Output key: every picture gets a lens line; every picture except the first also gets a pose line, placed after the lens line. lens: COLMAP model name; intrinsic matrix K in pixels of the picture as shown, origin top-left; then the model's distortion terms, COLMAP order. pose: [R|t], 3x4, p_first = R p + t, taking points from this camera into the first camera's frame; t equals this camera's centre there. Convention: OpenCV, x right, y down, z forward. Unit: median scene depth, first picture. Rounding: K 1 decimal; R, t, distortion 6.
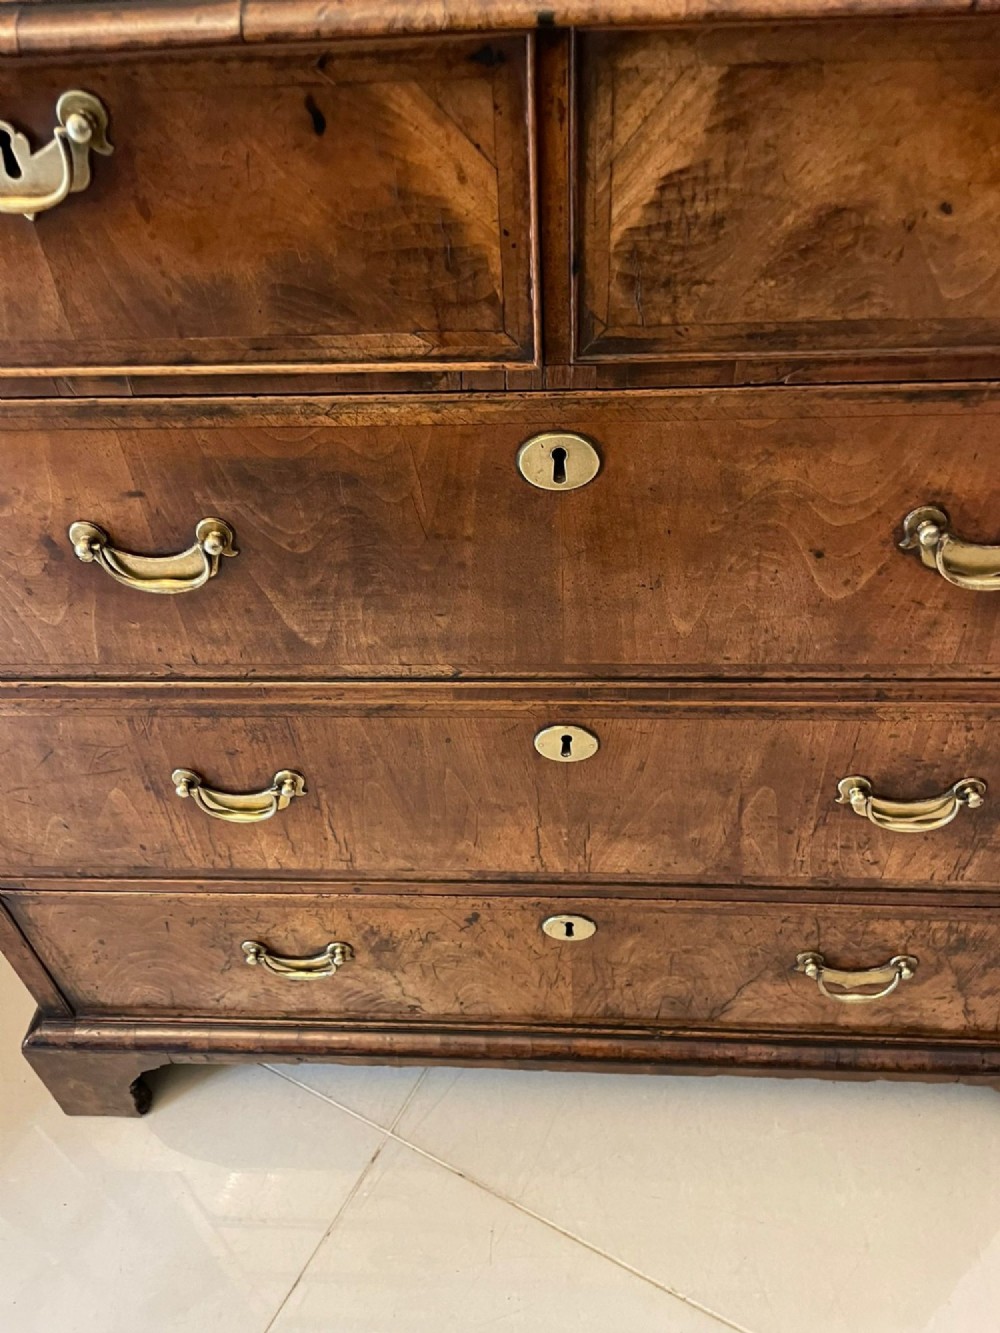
lens RADIAL K [[995.7, 0, 509.9], [0, 995.7, 668.5], [0, 0, 1]] dist [0.092246, -0.136929]
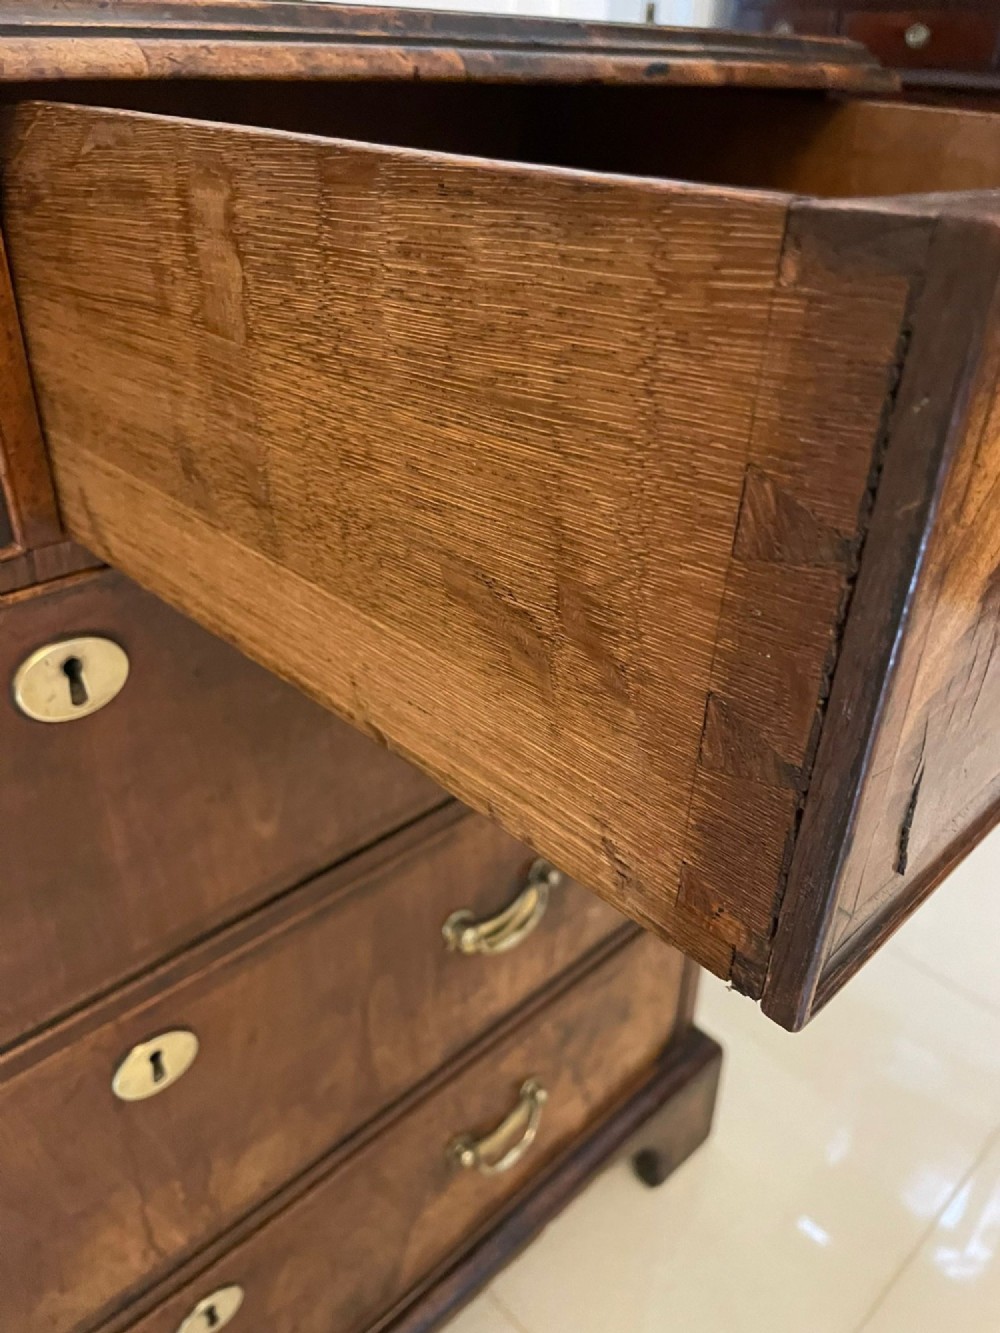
lens RADIAL K [[1026.9, 0, 494.8], [0, 1026.9, 667.6], [0, 0, 1]] dist [0.071416, -0.111079]
pose [[0.681615, -0.311124, 0.662271, -0.186163], [0.453205, 0.890098, -0.048289, -0.031209], [-0.574462, 0.333059, 0.747707, 0.209715]]
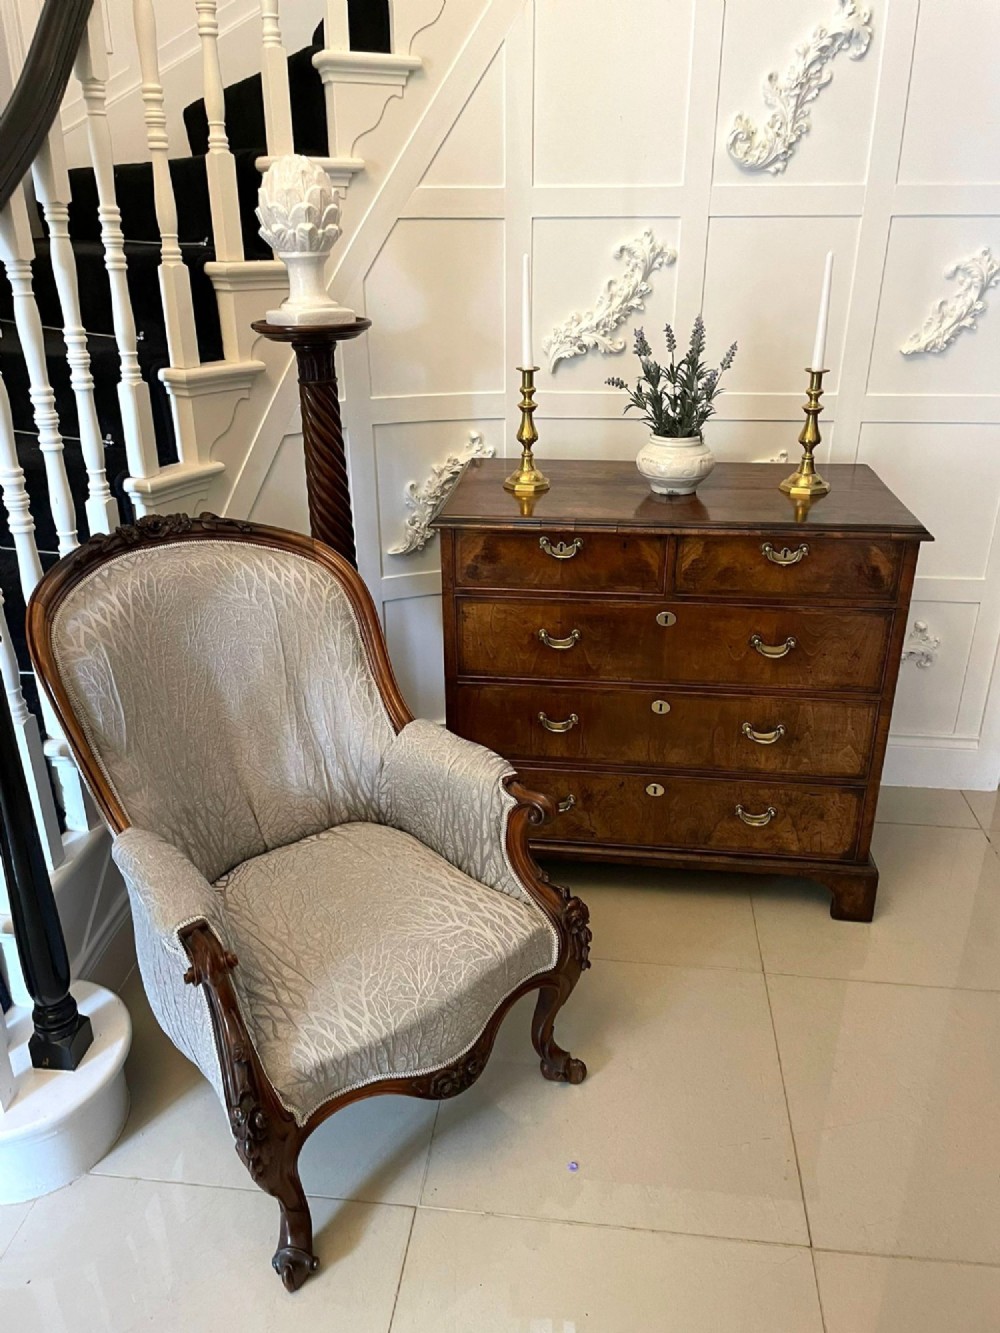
lens RADIAL K [[992.8, 0, 503.2], [0, 992.8, 667.4], [0, 0, 1]] dist [0.110391, -0.138803]
pose [[0.997396, 0.064713, -0.031829, -0.383109], [-0.071436, 0.947050, -0.313038, 1.055020], [0.009885, 0.314497, 0.949207, -2.282006]]
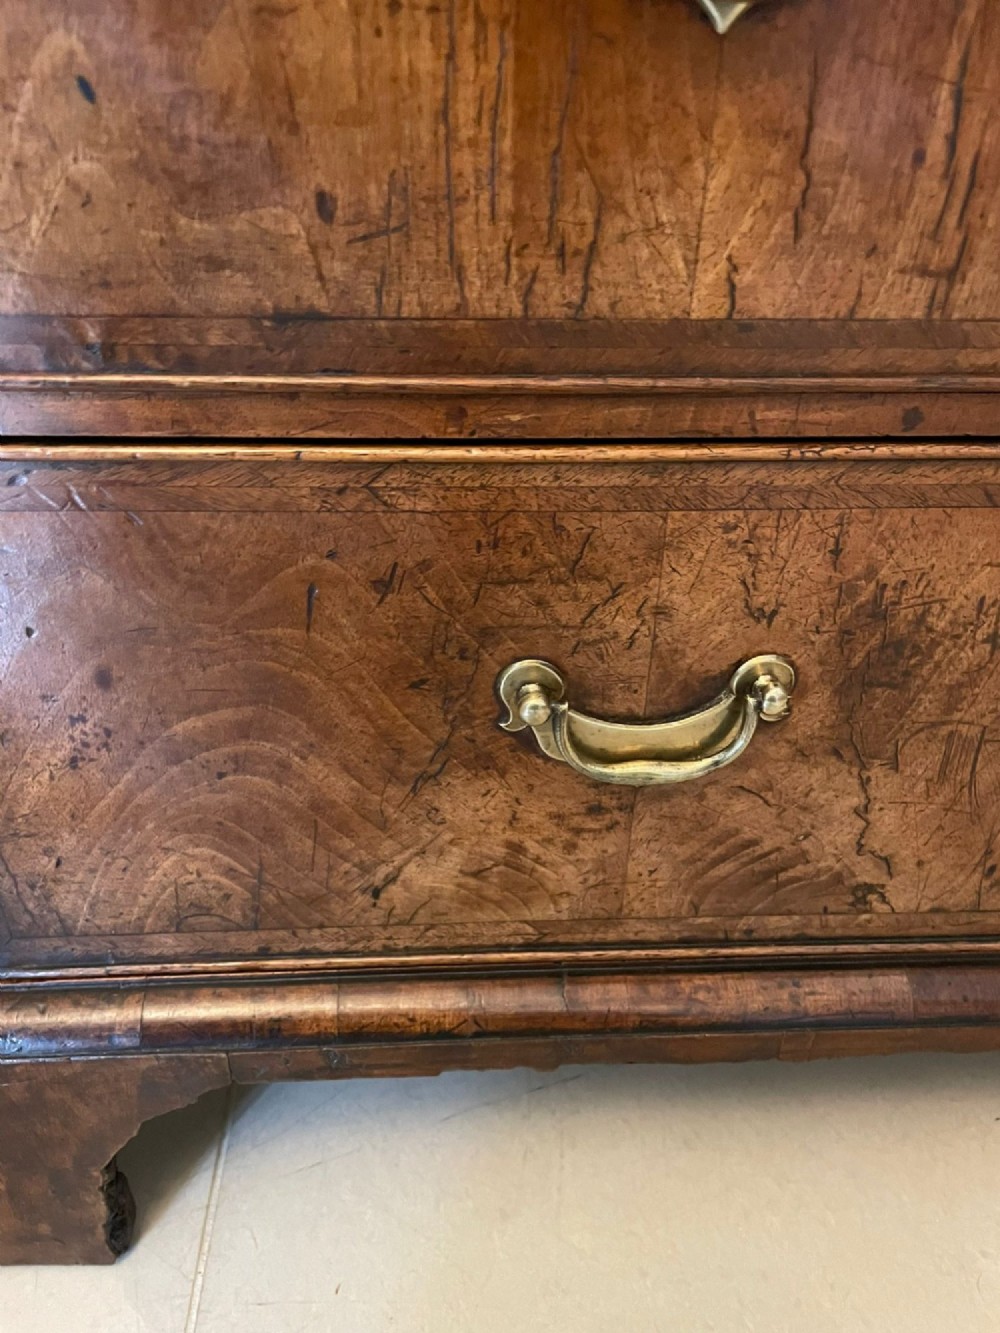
lens RADIAL K [[1026.9, 0, 494.8], [0, 1026.9, 667.6], [0, 0, 1]] dist [0.071416, -0.111079]
pose [[0.992048, -0.001307, 0.125850, -0.409805], [0.023612, 0.984123, -0.175907, 0.438381], [-0.123622, 0.177480, 0.976329, 0.816335]]
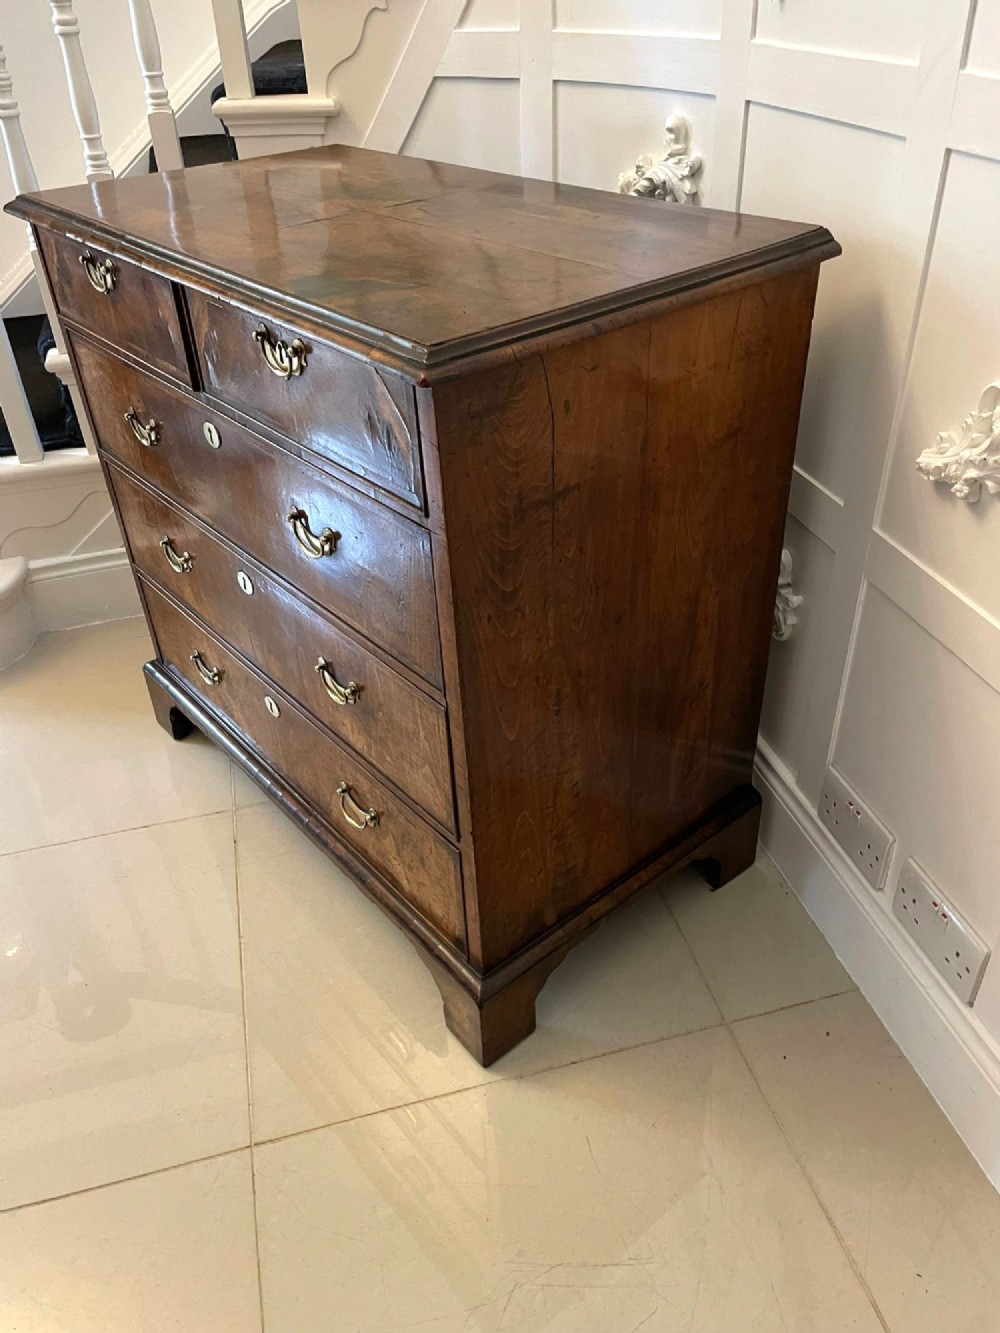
lens RADIAL K [[1006.0, 0, 500.9], [0, 1006.0, 669.8], [0, 0, 1]] dist [0.111826, -0.129900]
pose [[0.683275, 0.439202, -0.583299, 1.761554], [-0.489778, 0.868171, 0.079974, -0.199423], [0.541528, 0.231043, 0.808311, -0.392885]]
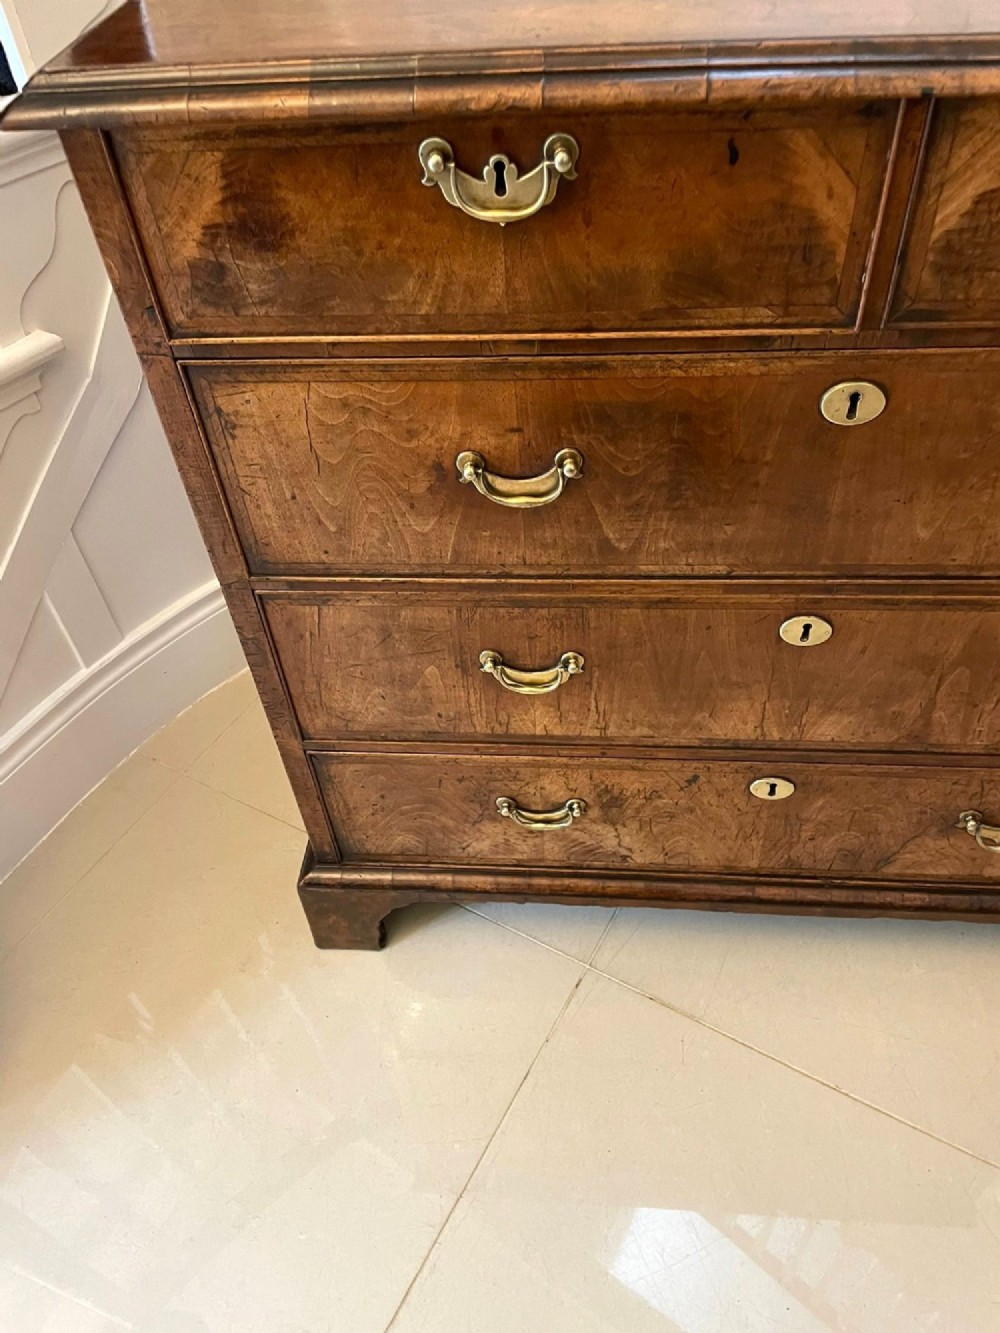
lens RADIAL K [[997.7, 0, 510.5], [0, 997.7, 672.6], [0, 0, 1]] dist [0.101328, -0.140728]
pose [[0.999692, 0.009644, -0.022861, -0.288139], [-0.008129, 0.997824, 0.065426, 0.048690], [0.023442, -0.065220, 0.997596, -0.278323]]
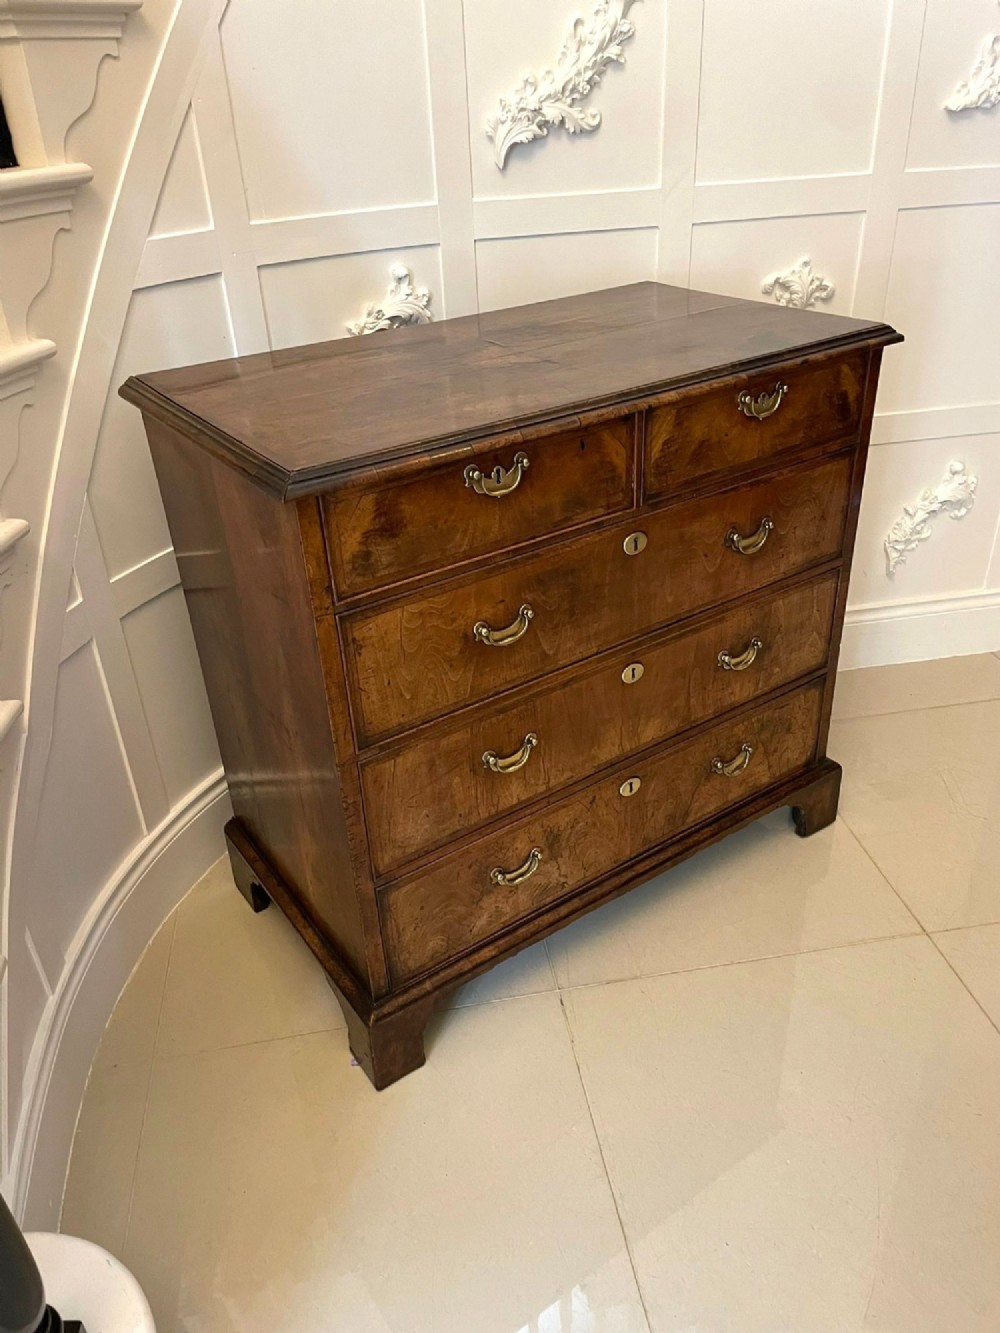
lens RADIAL K [[992.8, 0, 503.2], [0, 992.8, 667.4], [0, 0, 1]] dist [0.110391, -0.138803]
pose [[0.791539, -0.297293, 0.533931, -1.408038], [0.417594, 0.901020, -0.117383, 0.209513], [-0.446185, 0.315880, 0.837340, -0.791088]]
